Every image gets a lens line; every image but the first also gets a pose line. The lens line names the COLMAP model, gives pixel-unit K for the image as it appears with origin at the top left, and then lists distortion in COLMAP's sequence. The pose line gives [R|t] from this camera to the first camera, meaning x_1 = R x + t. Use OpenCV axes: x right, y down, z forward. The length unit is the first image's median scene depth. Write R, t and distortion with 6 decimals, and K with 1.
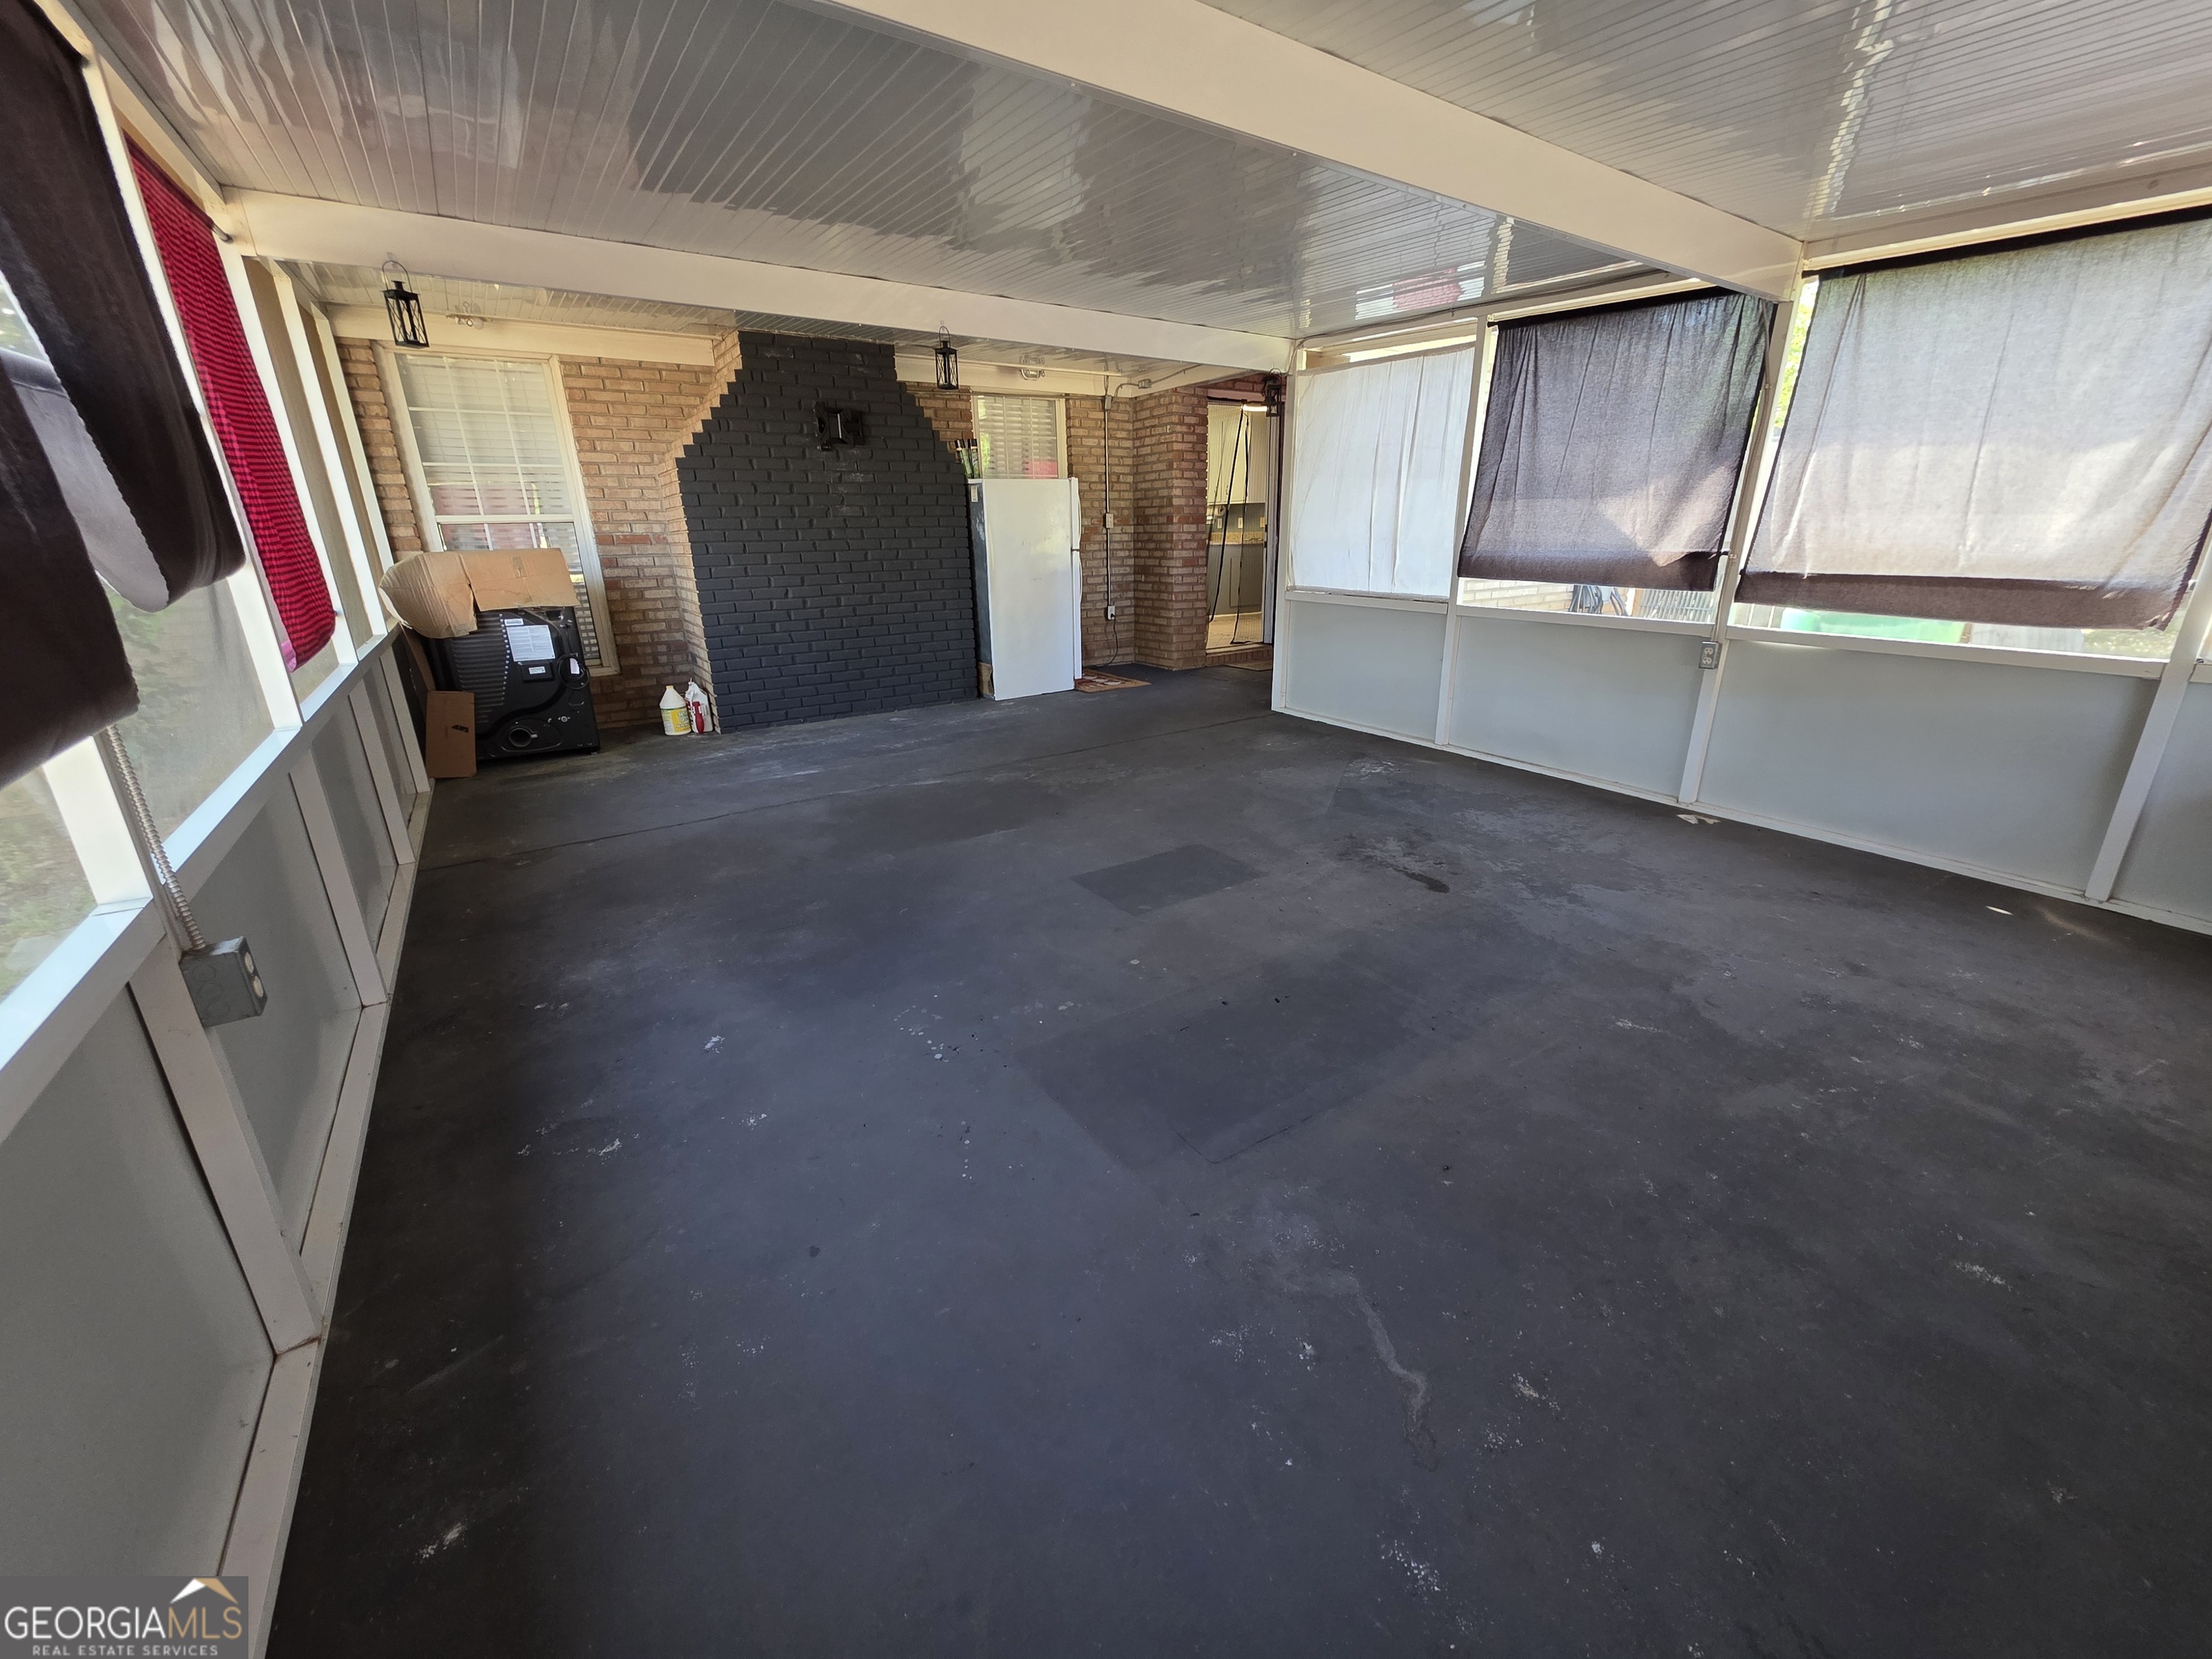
lens RADIAL K [[887.8, 0, 1112.0], [0, 887.8, 820.6], [0, 0, 1]] dist [0.004806, -0.000321]
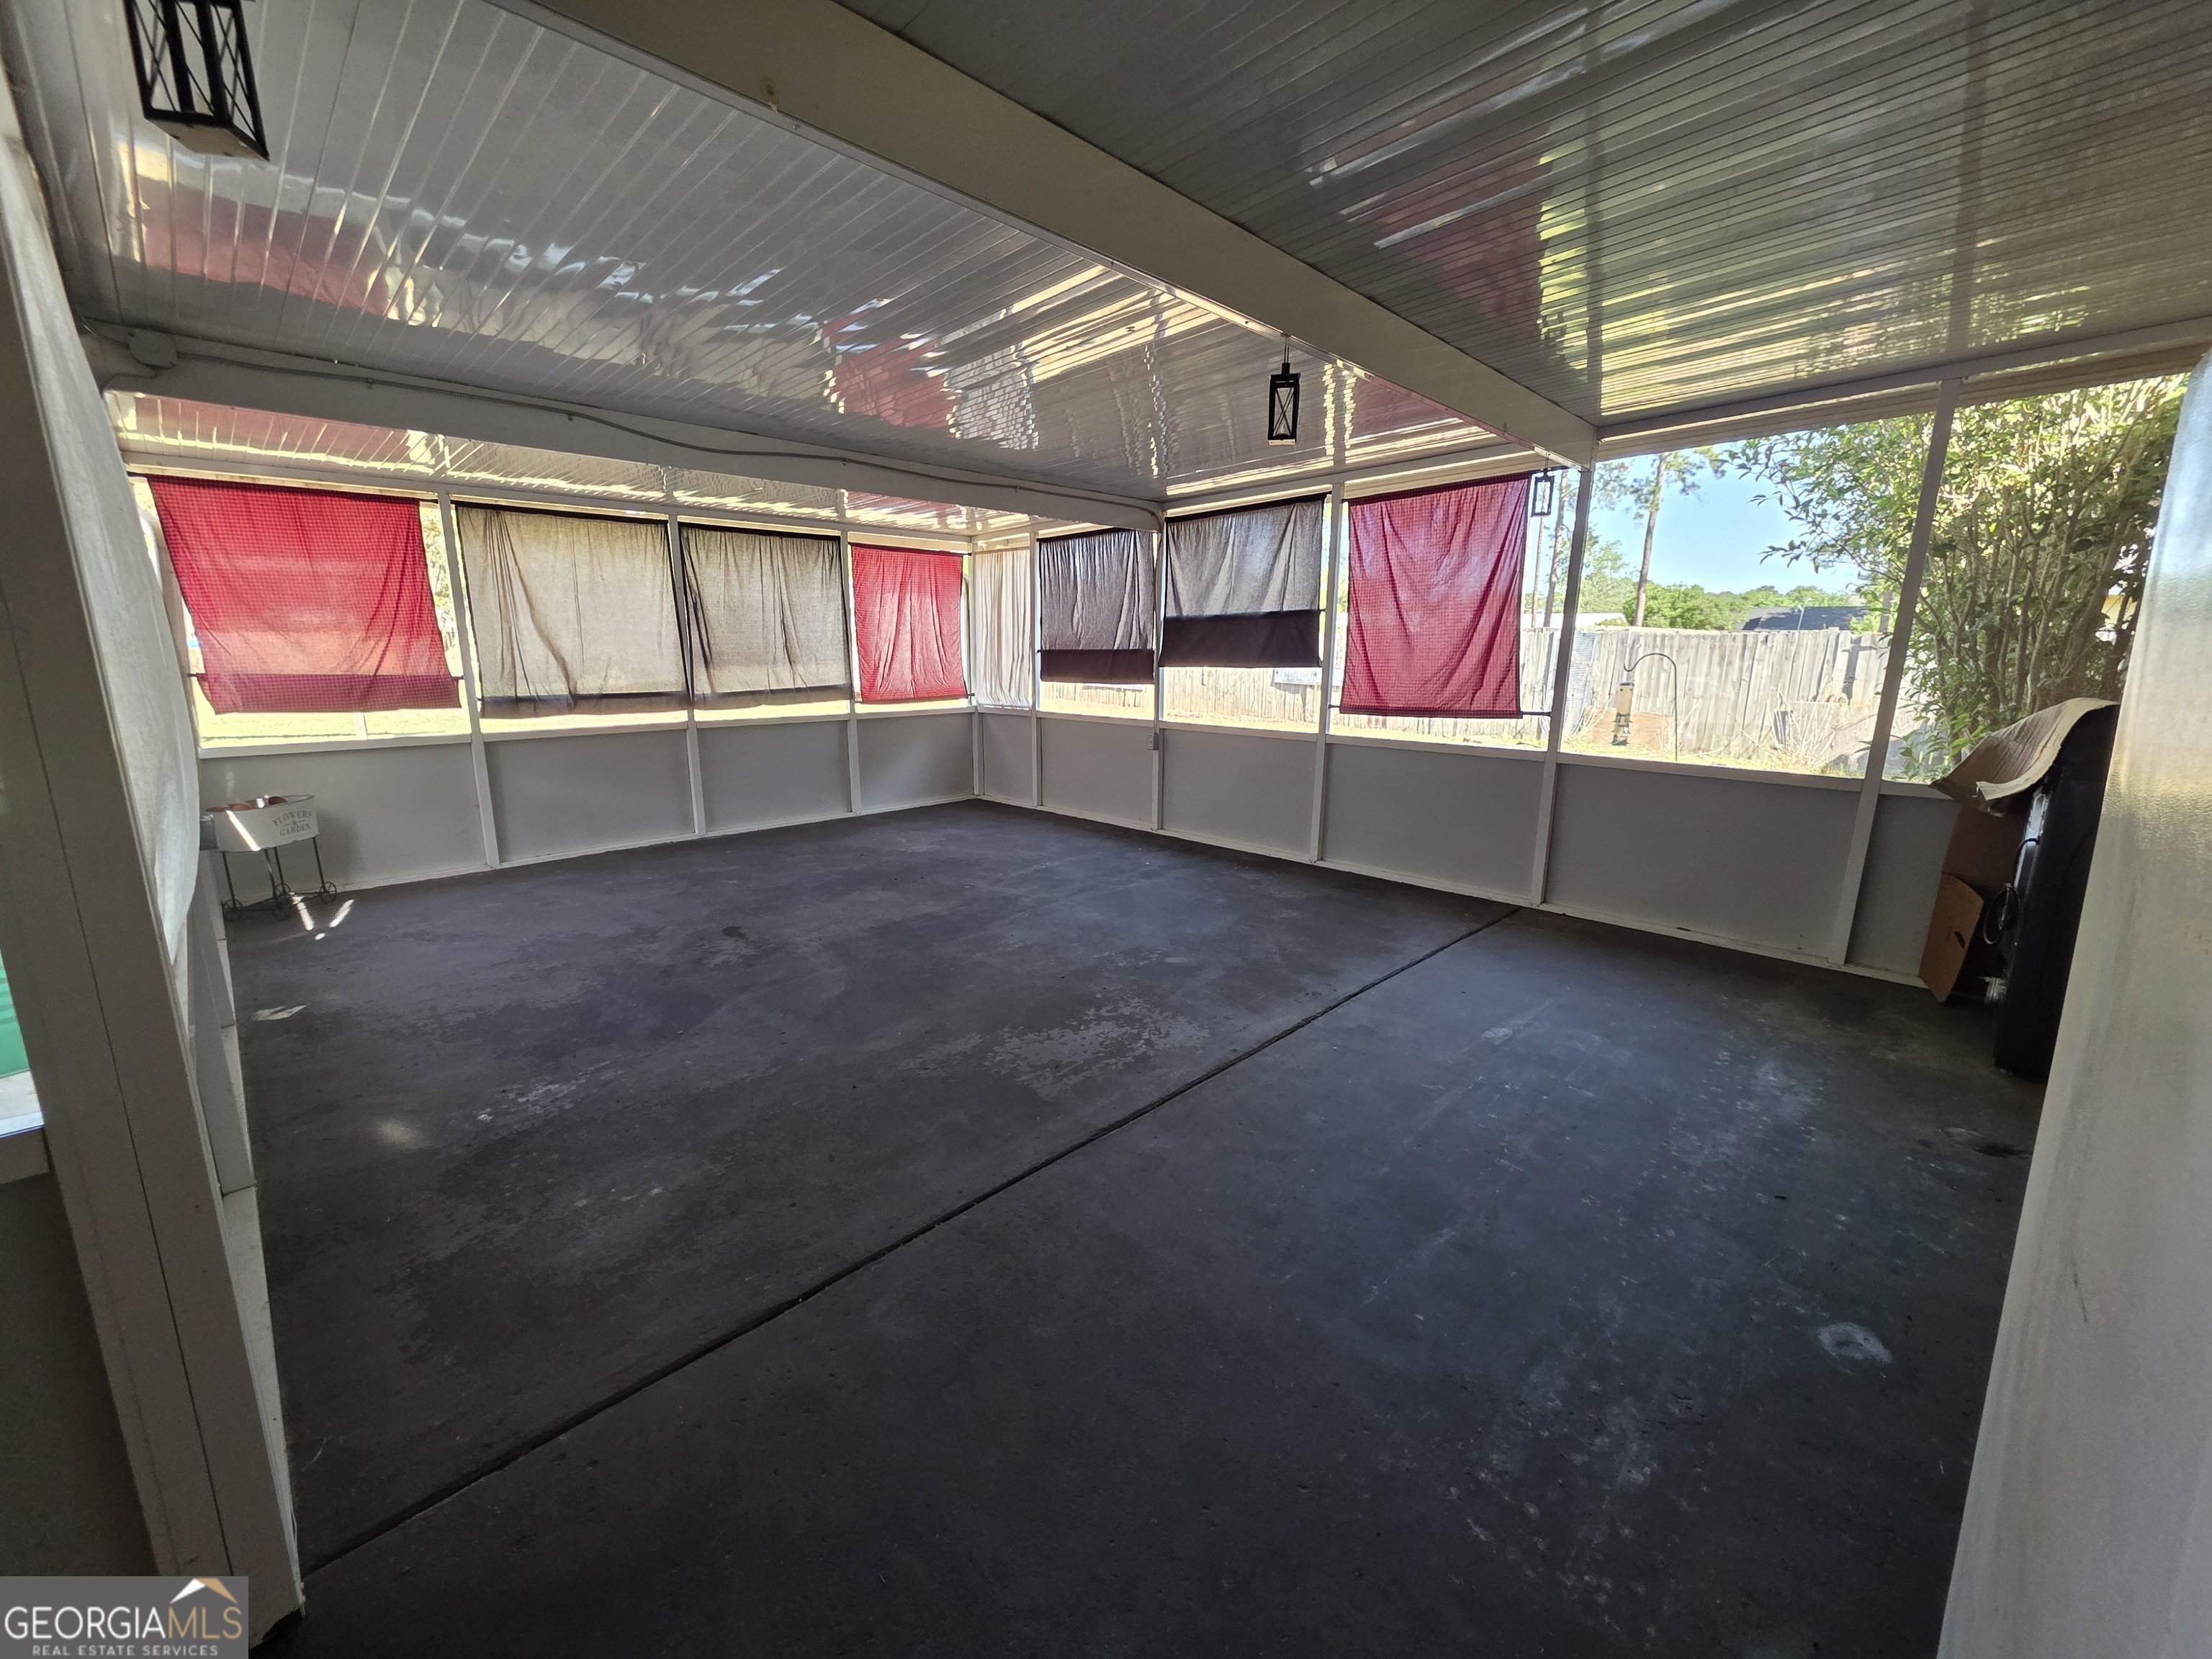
lens RADIAL K [[887.8, 0, 1094.8], [0, 887.8, 835.4], [0, 0, 1]] dist [0.004806, -0.000321]
pose [[-0.984289, 0.042975, -0.171253, 0.058399], [-0.051436, 0.858065, 0.510959, -0.660802], [0.168904, 0.511740, -0.842374, 1.913842]]
